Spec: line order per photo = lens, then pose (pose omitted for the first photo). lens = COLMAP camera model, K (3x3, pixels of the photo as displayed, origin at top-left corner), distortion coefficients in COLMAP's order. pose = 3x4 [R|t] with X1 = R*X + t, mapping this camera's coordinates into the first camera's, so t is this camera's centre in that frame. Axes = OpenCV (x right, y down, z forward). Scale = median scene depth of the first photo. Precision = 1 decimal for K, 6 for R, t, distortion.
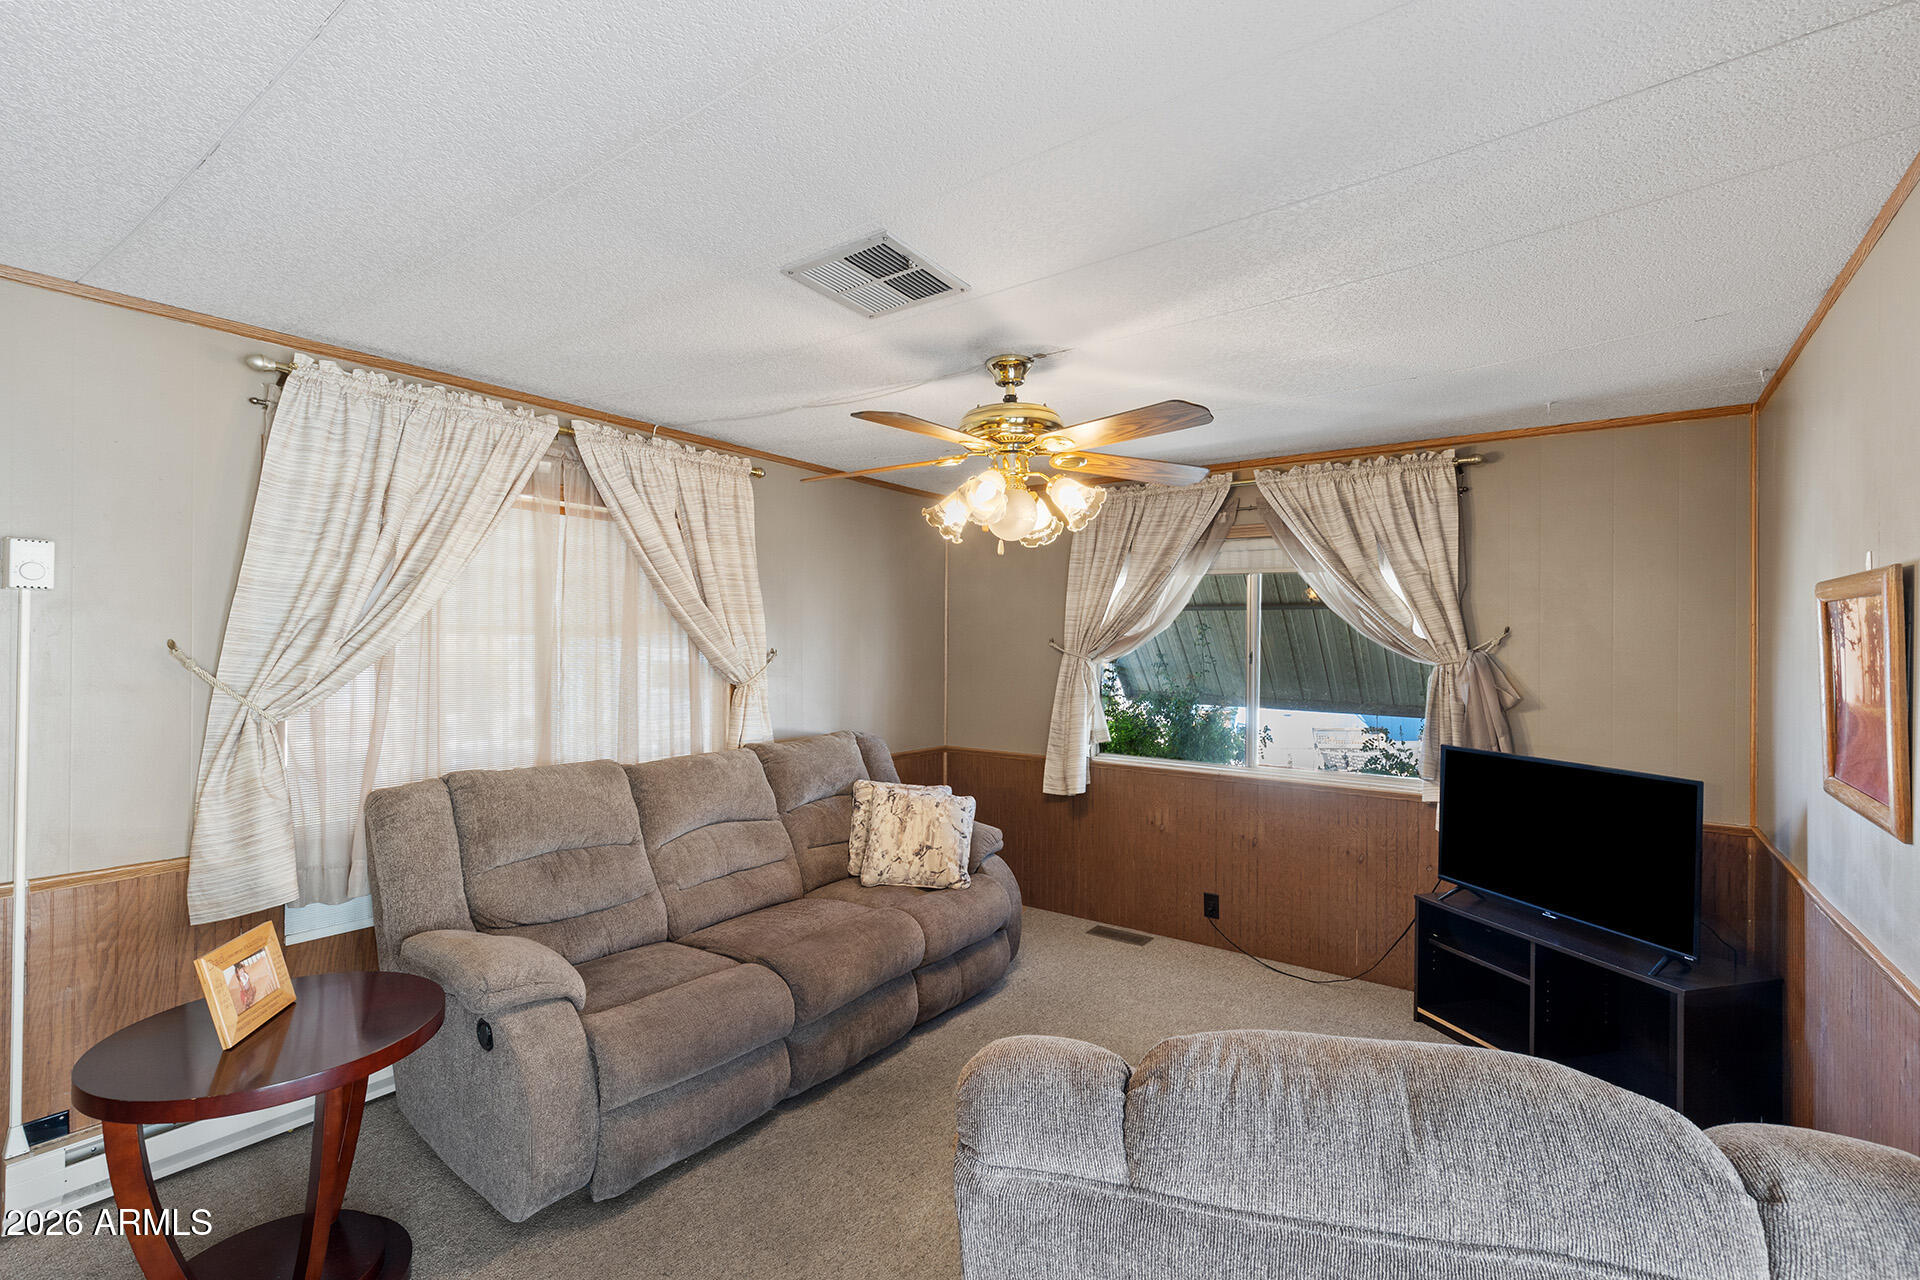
lens RADIAL K [[880.4, 0, 949.6], [0, 880.4, 642.9], [0, 0, 1]] dist [0.001335, -0.000334]
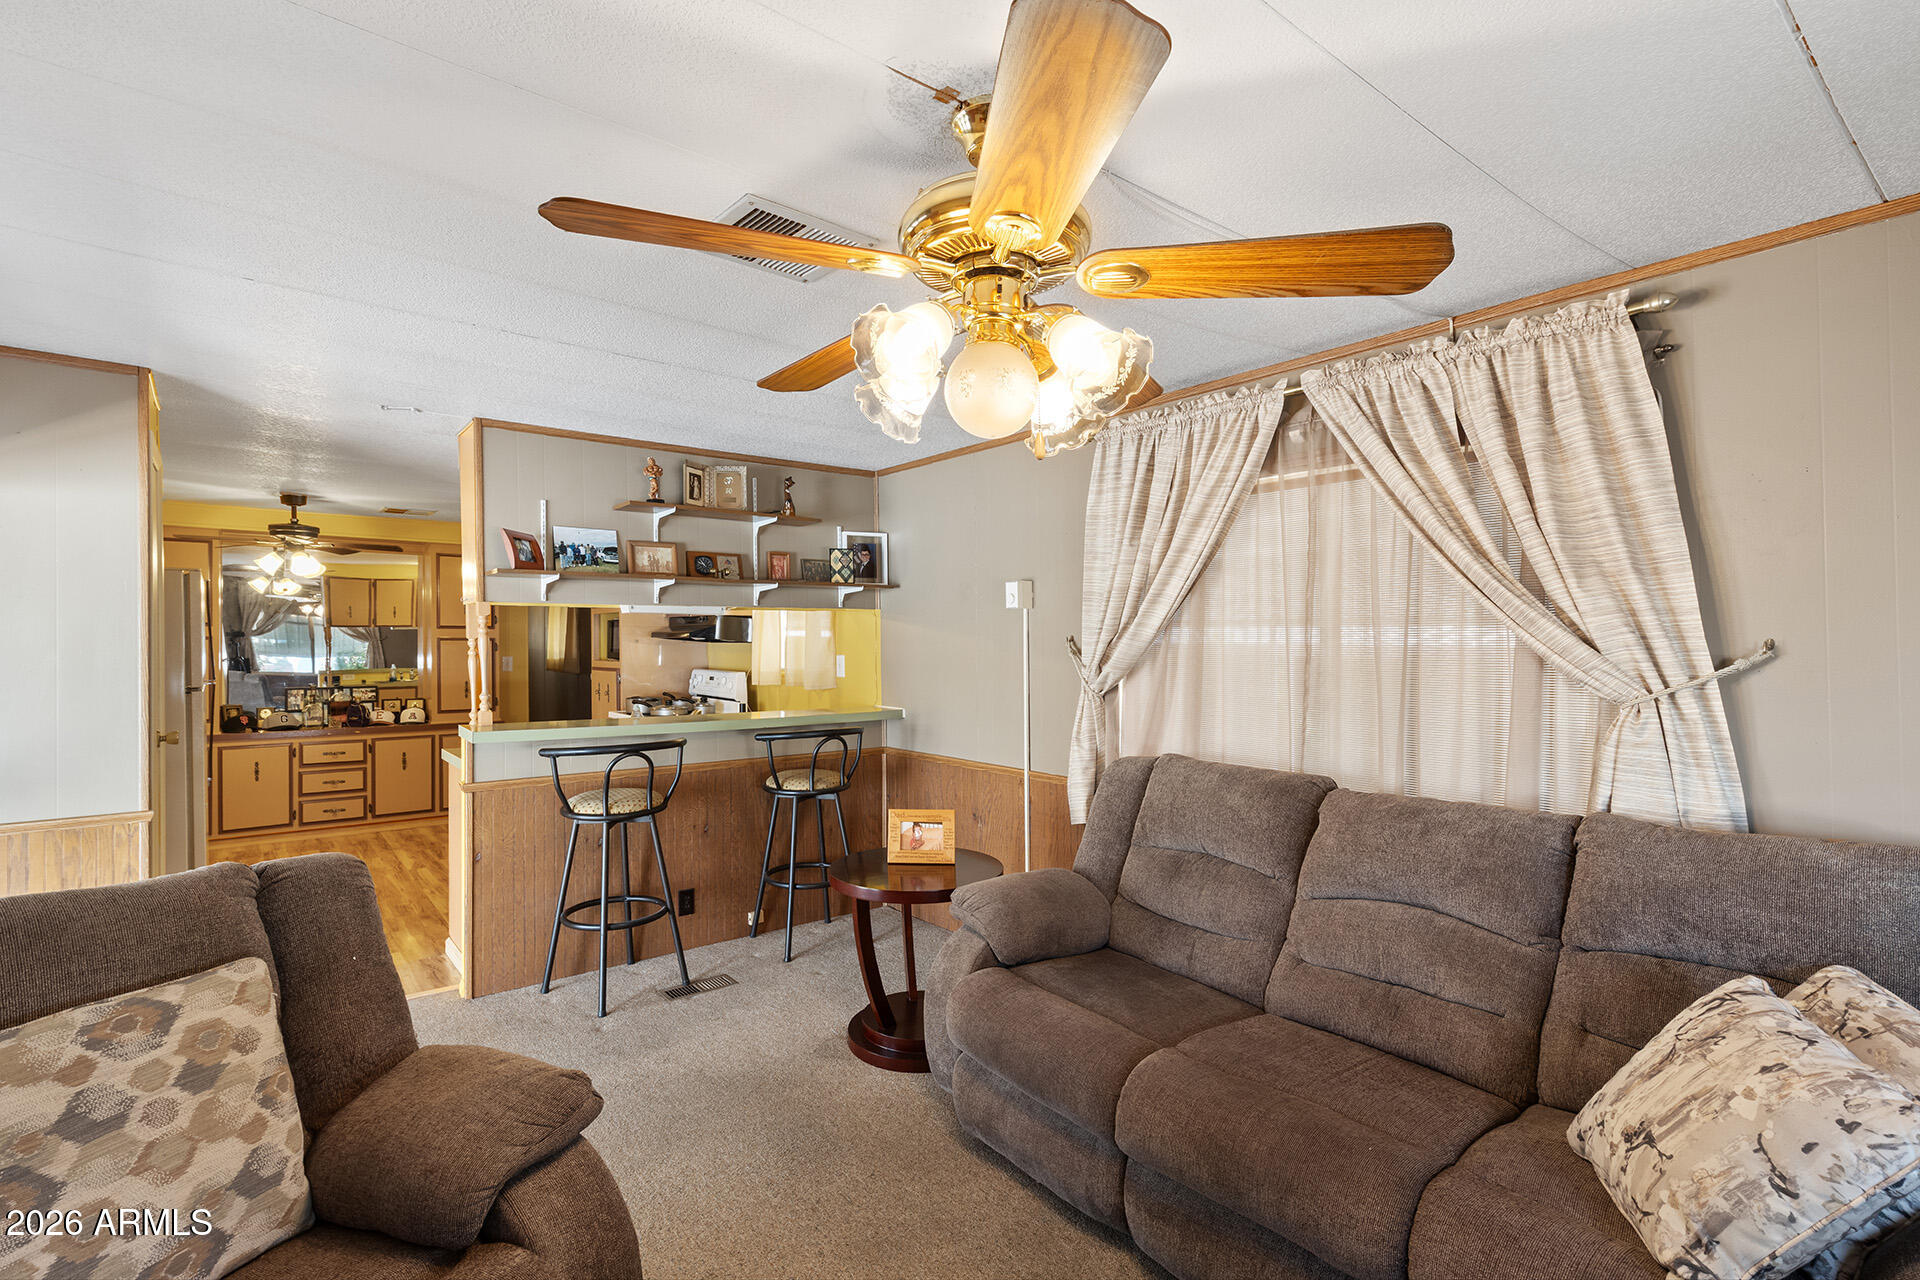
lens RADIAL K [[880.4, 0, 954.7], [0, 880.4, 645.5], [0, 0, 1]] dist [0.001335, -0.000334]
pose [[-0.274232, -0.004298, -0.961654, 0.639820], [0.003714, 0.999978, -0.005529, 0.018443], [0.961656, -0.005087, -0.274210, 1.178616]]
